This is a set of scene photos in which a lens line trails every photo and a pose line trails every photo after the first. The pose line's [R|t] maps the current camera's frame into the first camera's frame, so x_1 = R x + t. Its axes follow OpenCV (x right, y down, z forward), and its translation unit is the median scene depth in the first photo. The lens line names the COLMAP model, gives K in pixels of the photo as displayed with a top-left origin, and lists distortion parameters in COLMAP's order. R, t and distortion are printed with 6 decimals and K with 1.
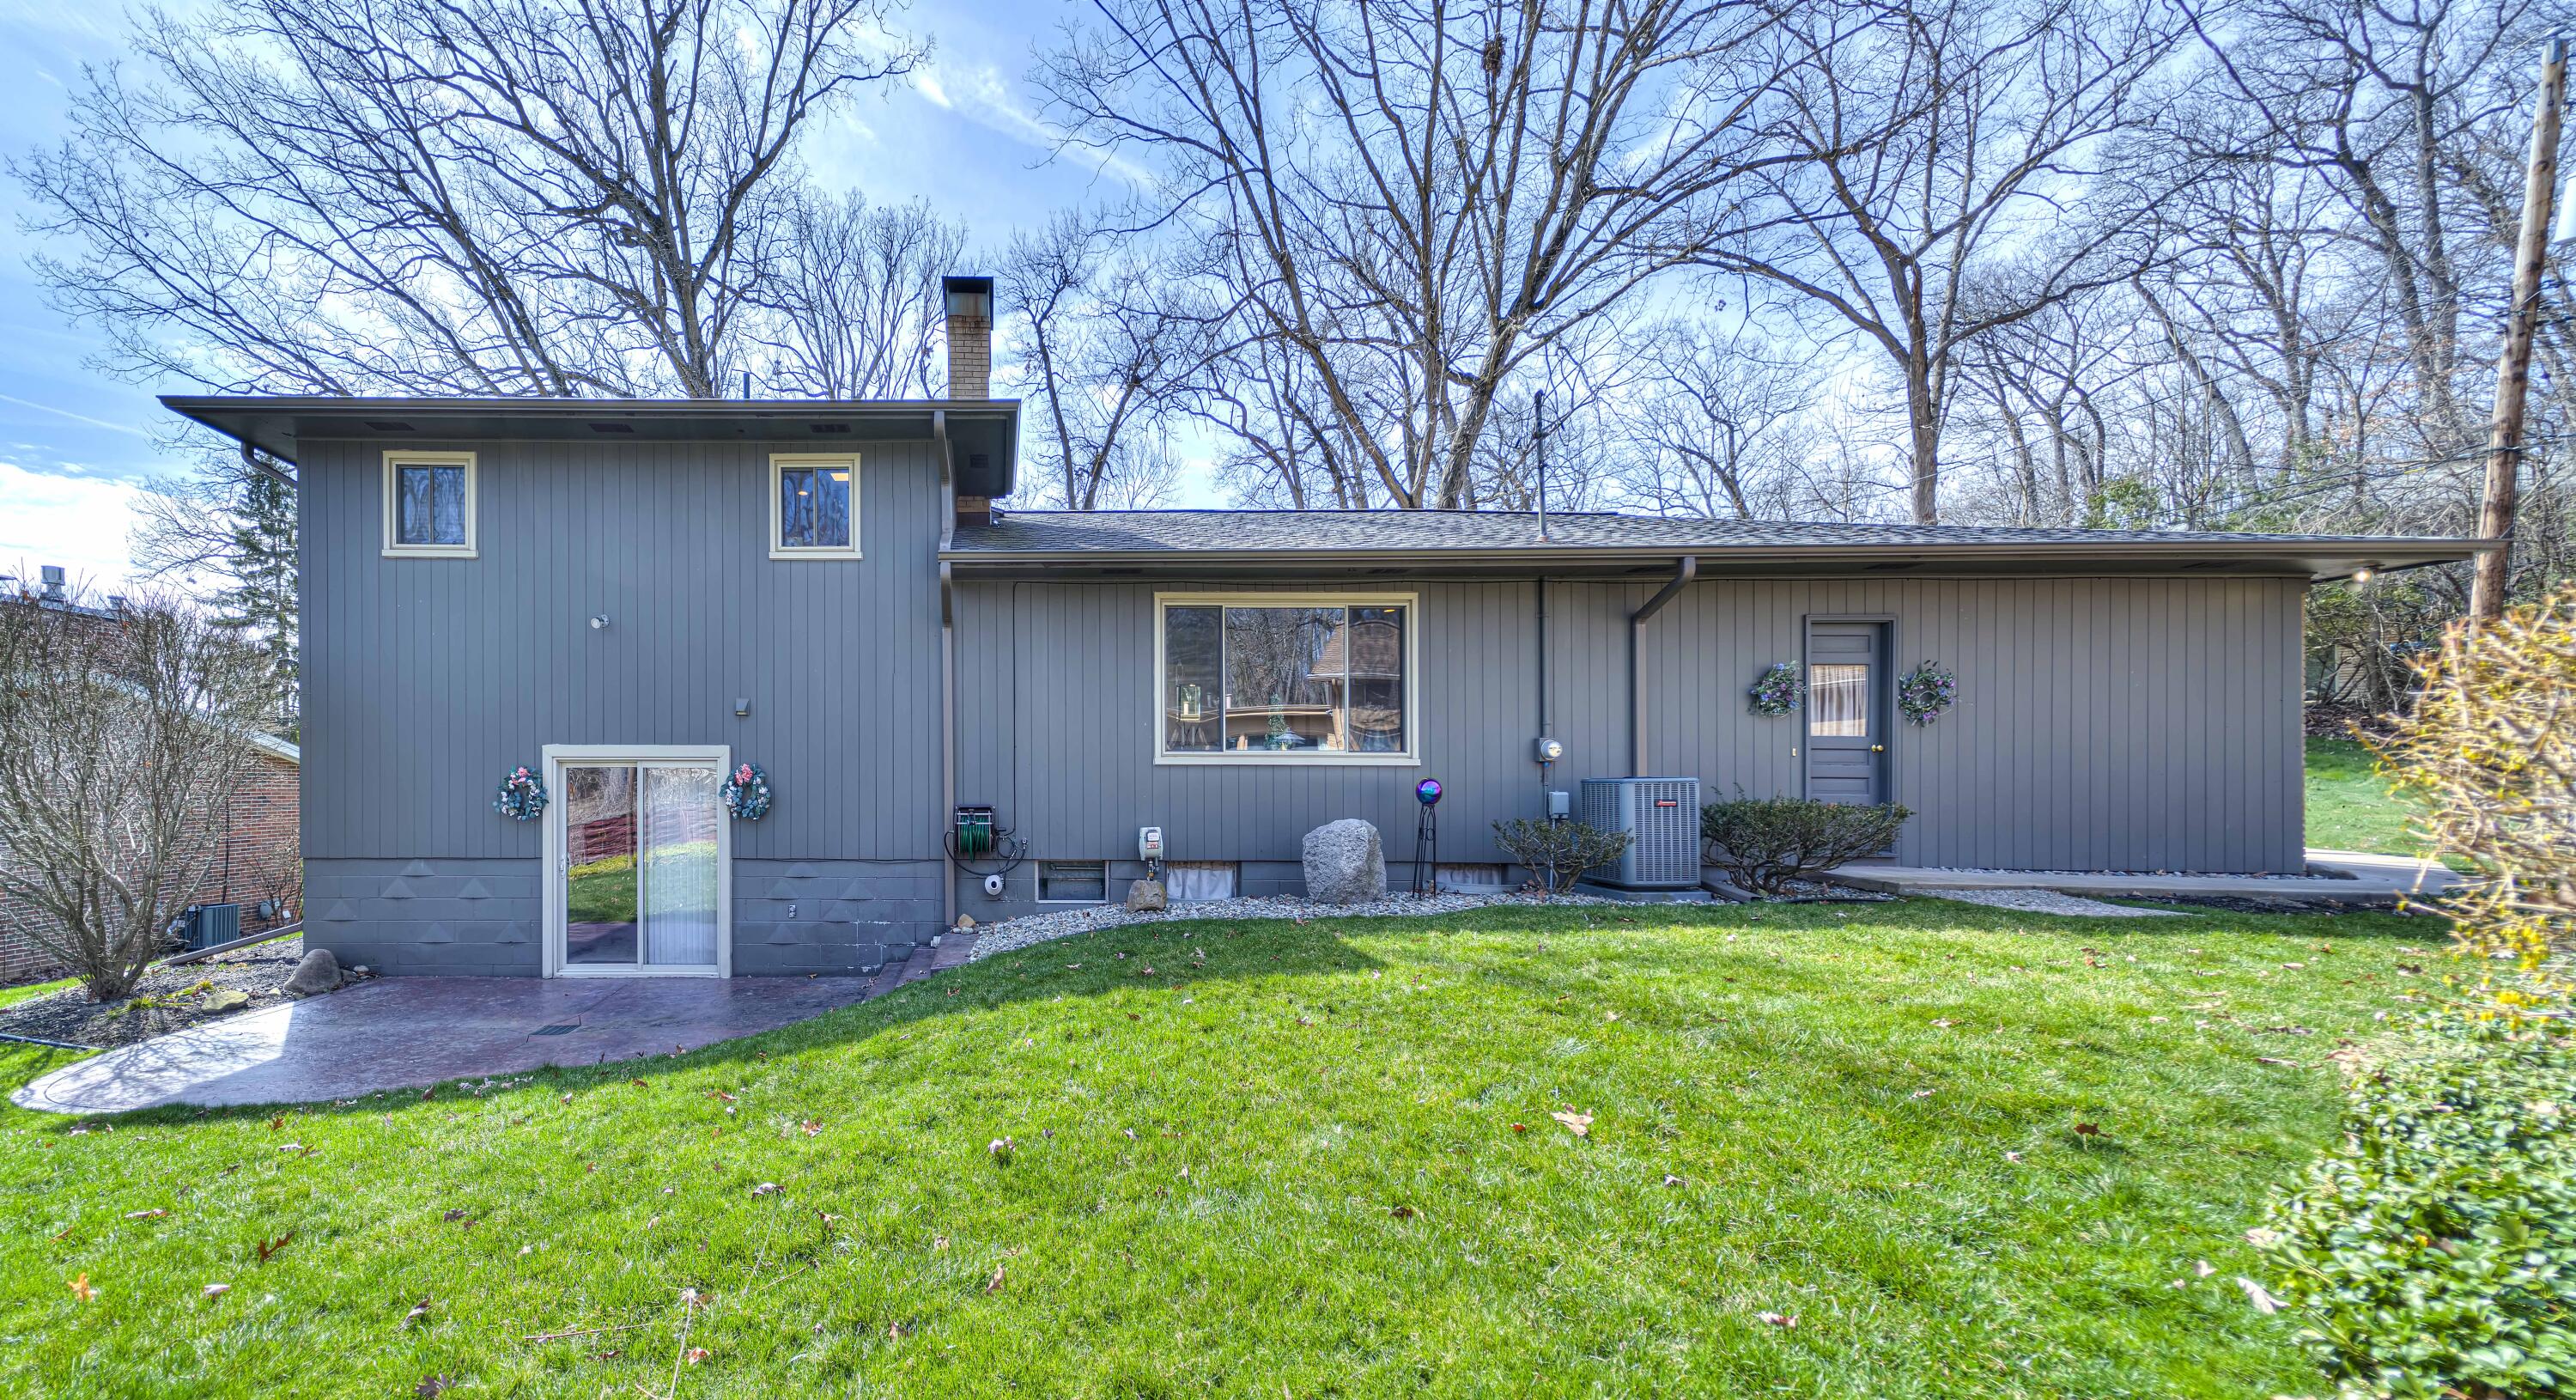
lens RADIAL K [[948.7, 0, 1287.2], [0, 948.7, 760.9], [0, 0, 1]] dist [0.014298, -0.000143]
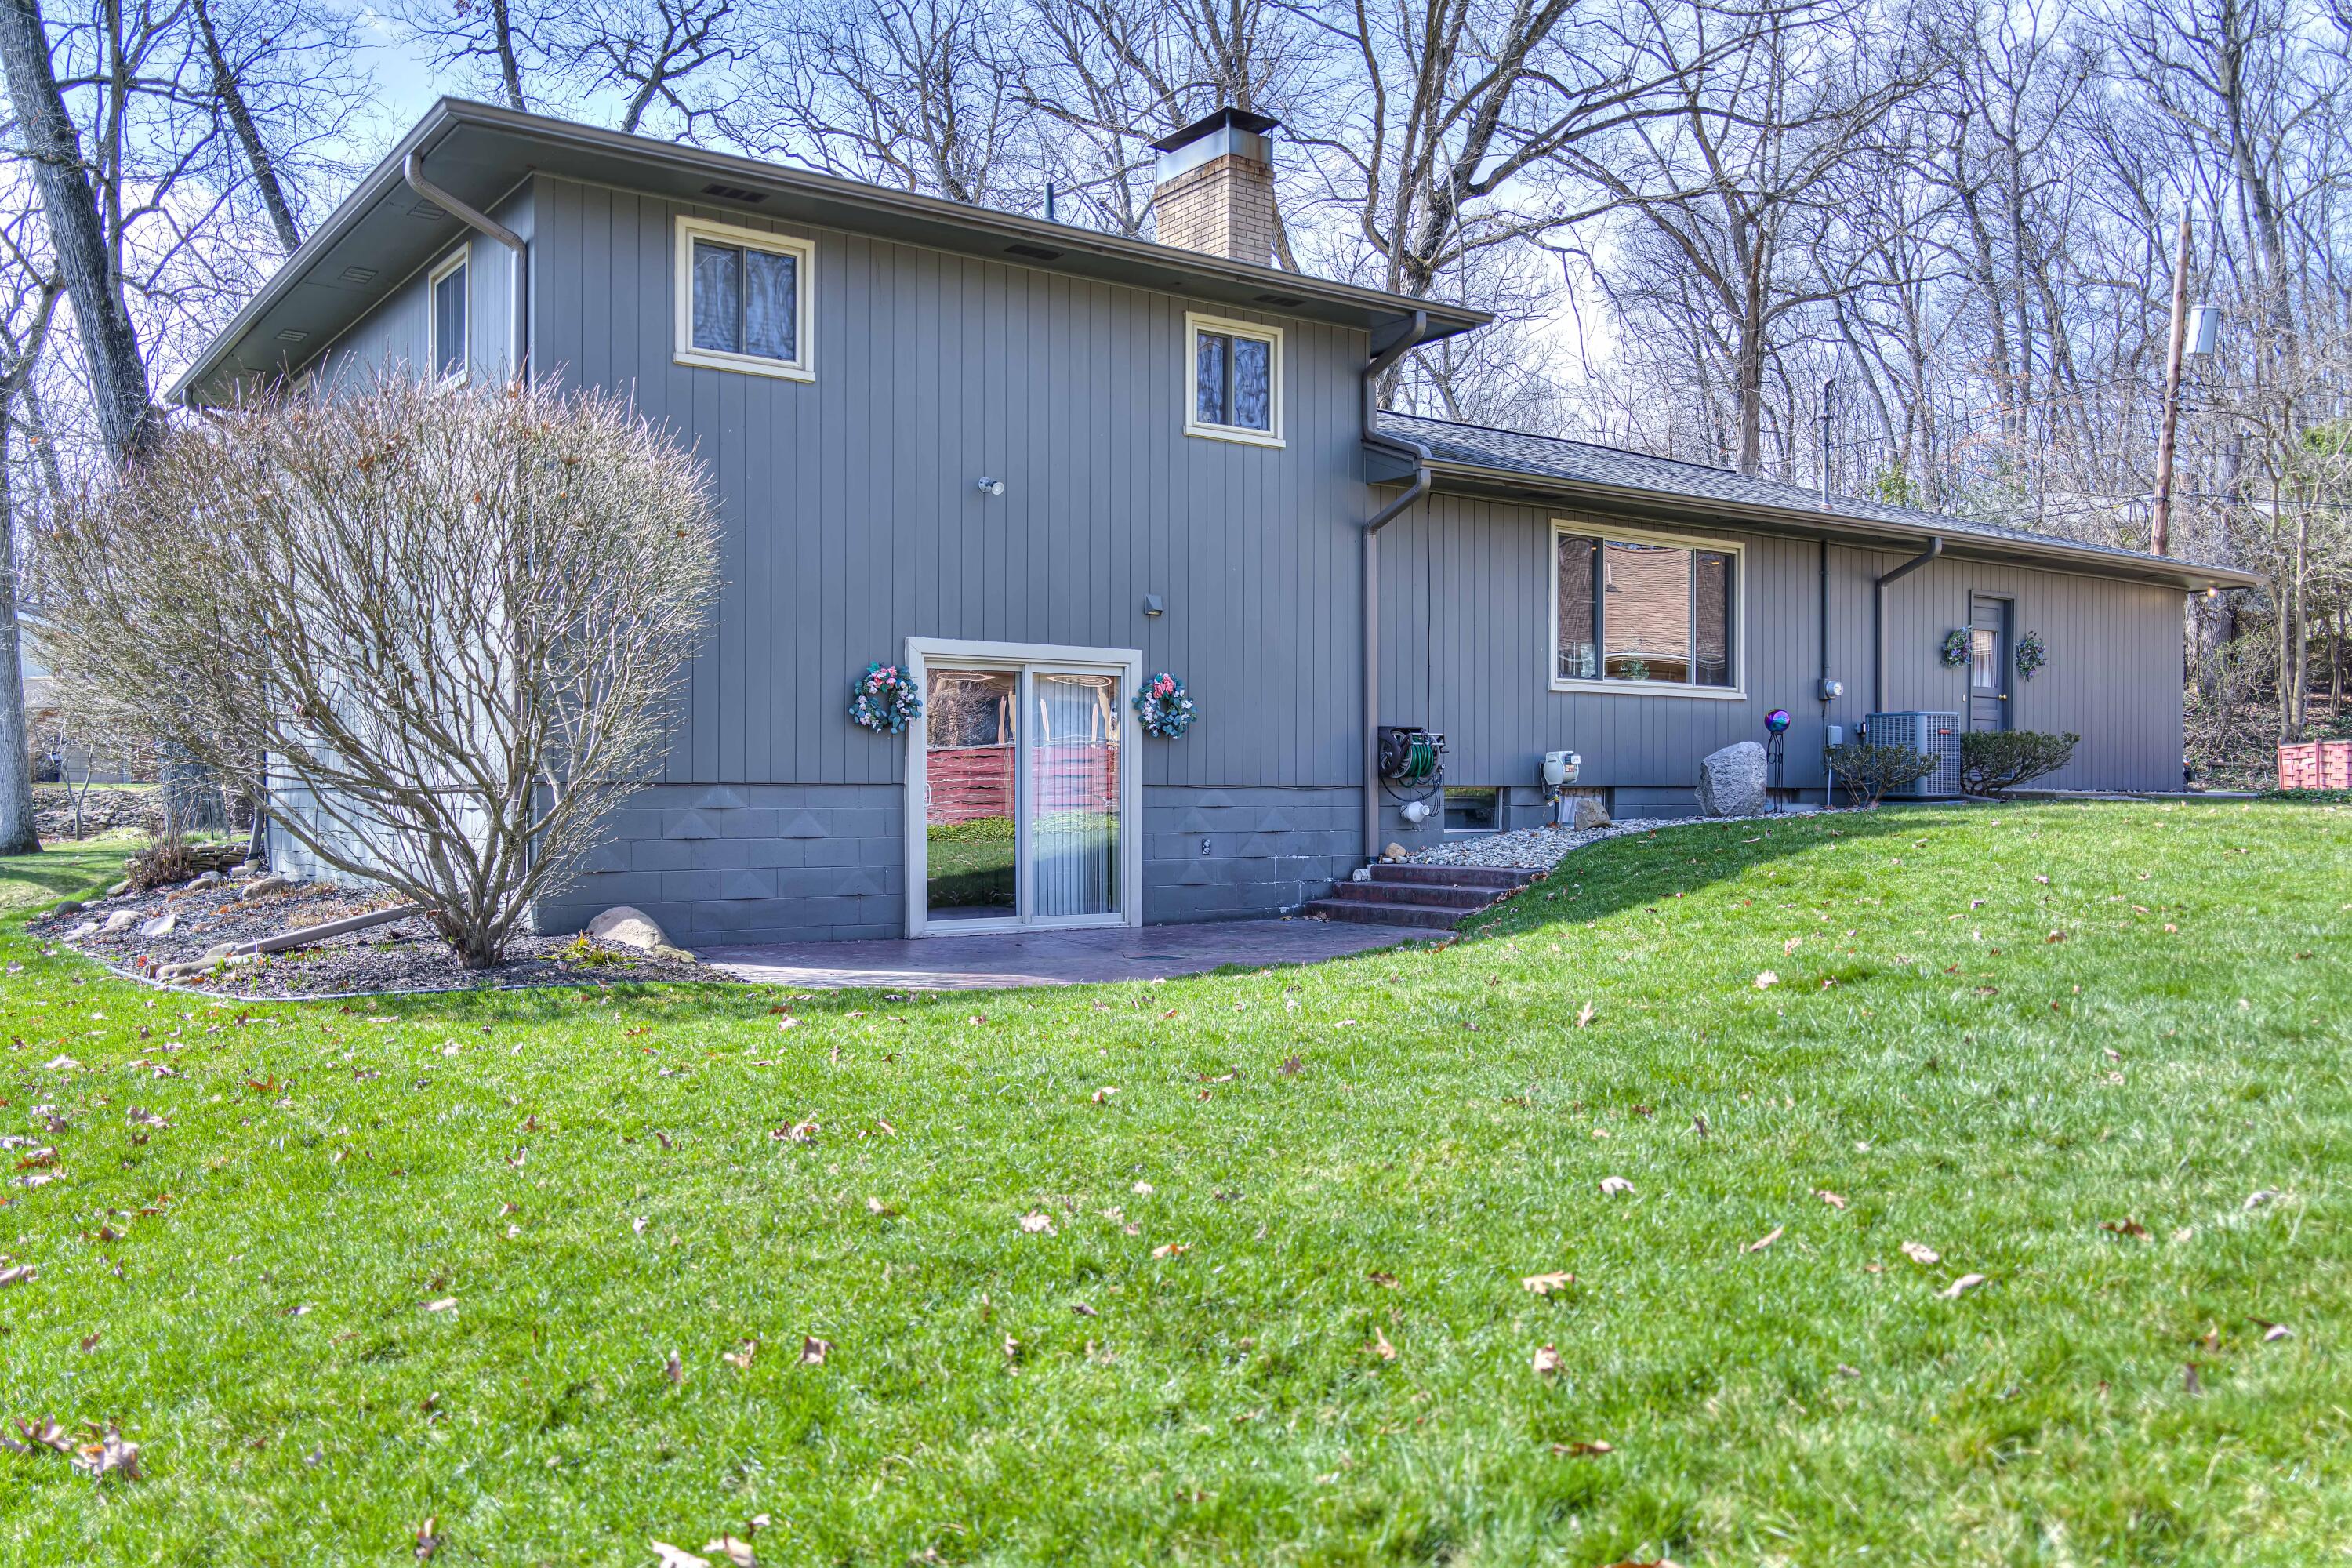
lens RADIAL K [[1928.4, 0, 1176.0], [0, 1928.4, 784.0], [0, 0, 1]] dist [-0.006815, 0.006096]
pose [[0.812357, 0.011653, 0.583043, -1.574981], [-0.007109, 0.999924, -0.010081, 0.120726], [-0.583116, 0.004044, 0.812379, -0.401436]]
